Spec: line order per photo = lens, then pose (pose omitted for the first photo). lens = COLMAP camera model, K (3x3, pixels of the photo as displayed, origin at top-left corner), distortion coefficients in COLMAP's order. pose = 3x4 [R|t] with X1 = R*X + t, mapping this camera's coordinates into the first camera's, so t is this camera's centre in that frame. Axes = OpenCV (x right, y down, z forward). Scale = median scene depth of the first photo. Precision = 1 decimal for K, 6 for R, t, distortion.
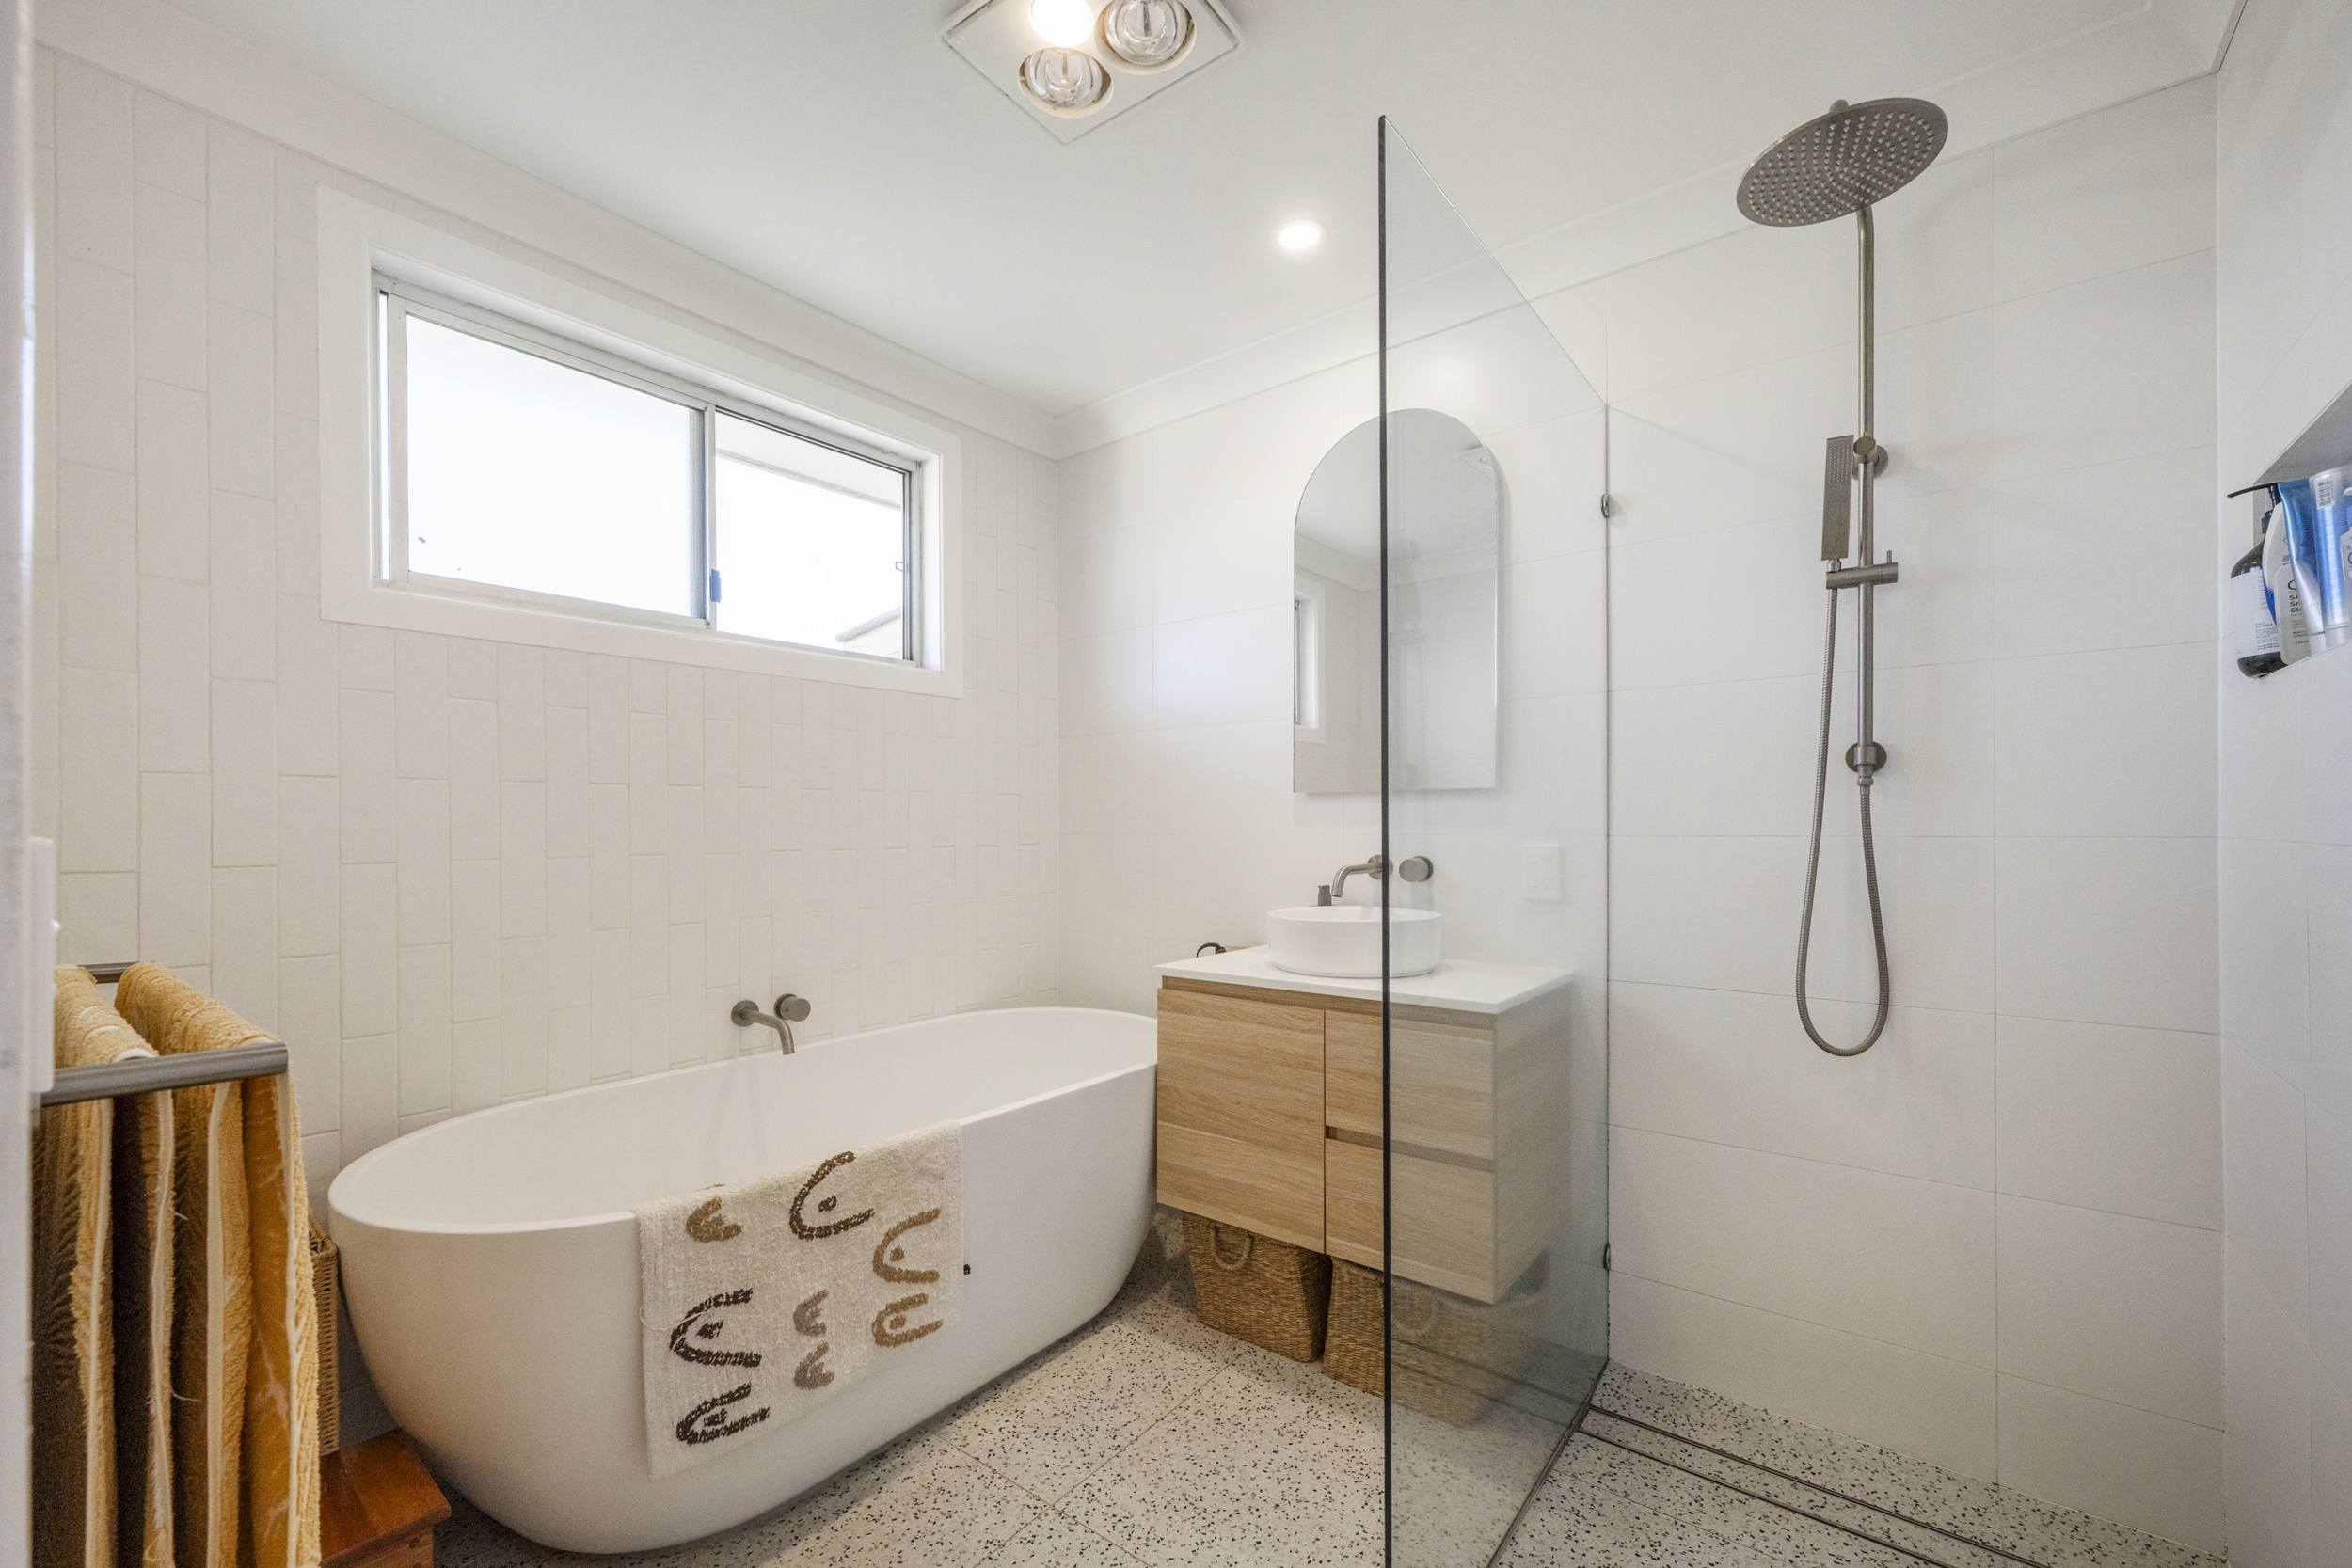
lens RADIAL K [[954.1, 0, 1195.9], [0, 954.1, 781.1], [0, 0, 1]] dist [0.001926, 0.000159]
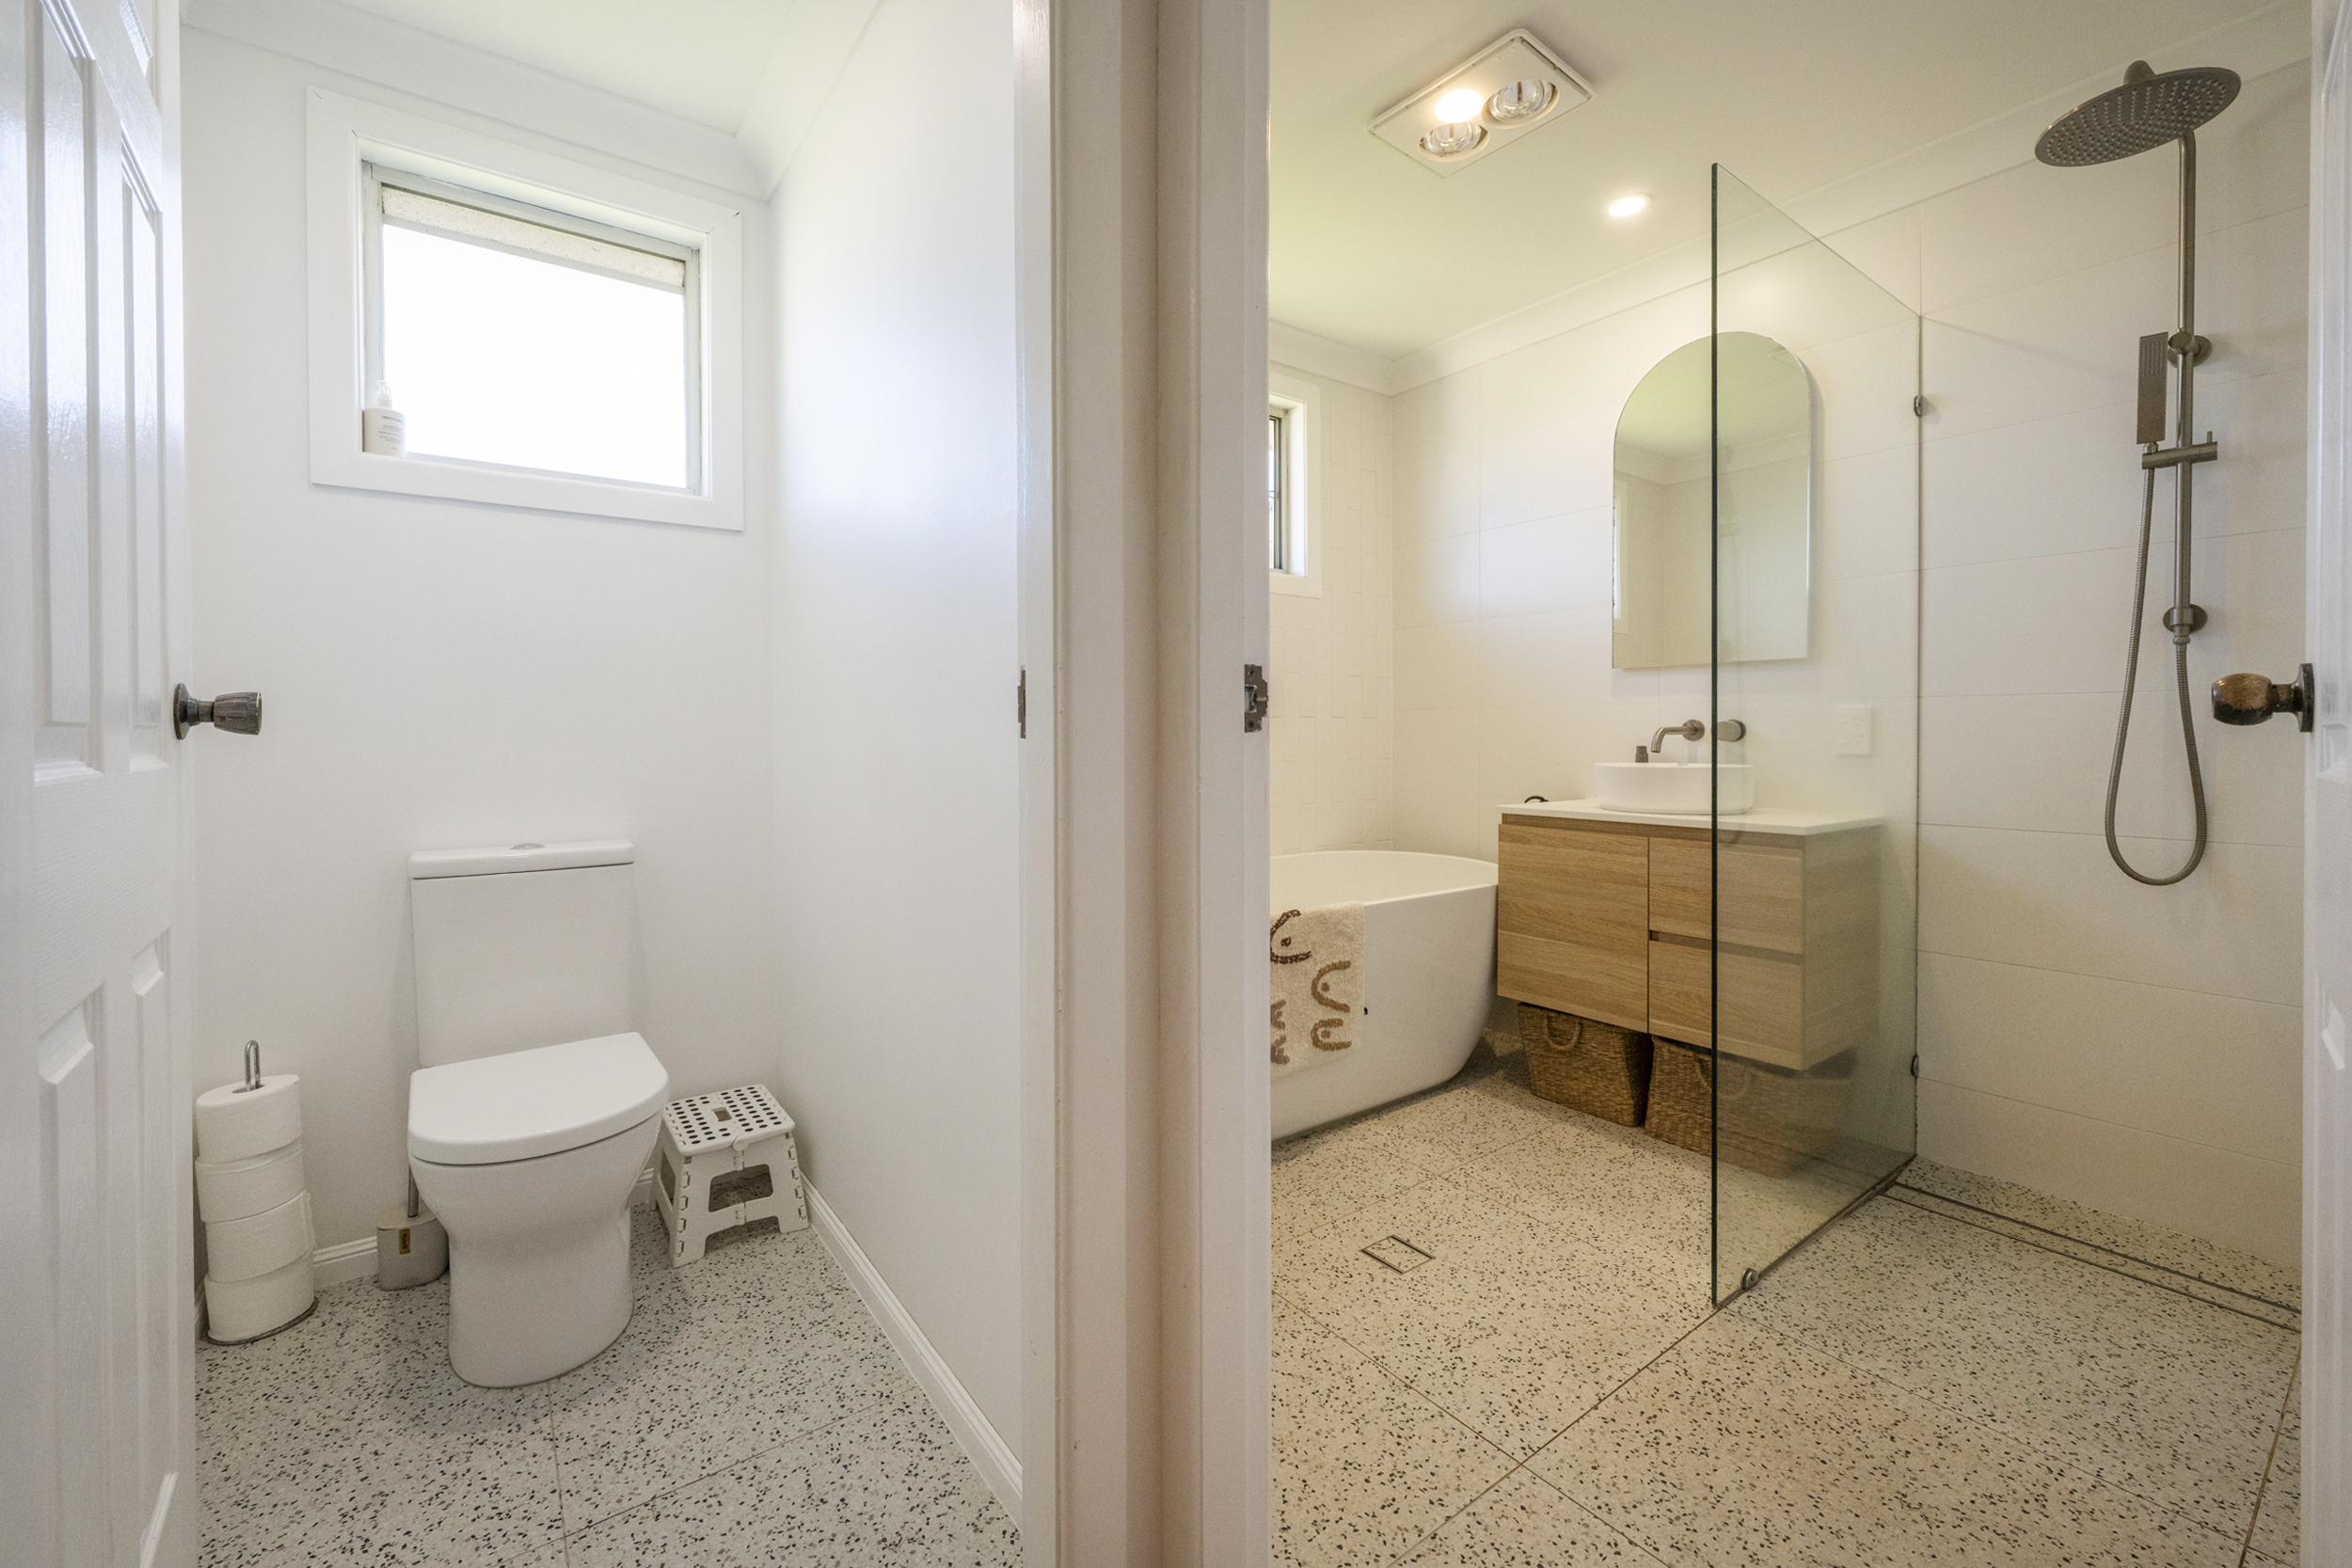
lens RADIAL K [[989.1, 0, 1172.7], [0, 989.1, 716.2], [0, 0, 1]] dist [0.001895, -0.000019]
pose [[0.963407, -0.001833, -0.268035, -0.116965], [0.008360, 0.999696, 0.023210, 0.048595], [0.267911, -0.024601, 0.963129, -0.403086]]
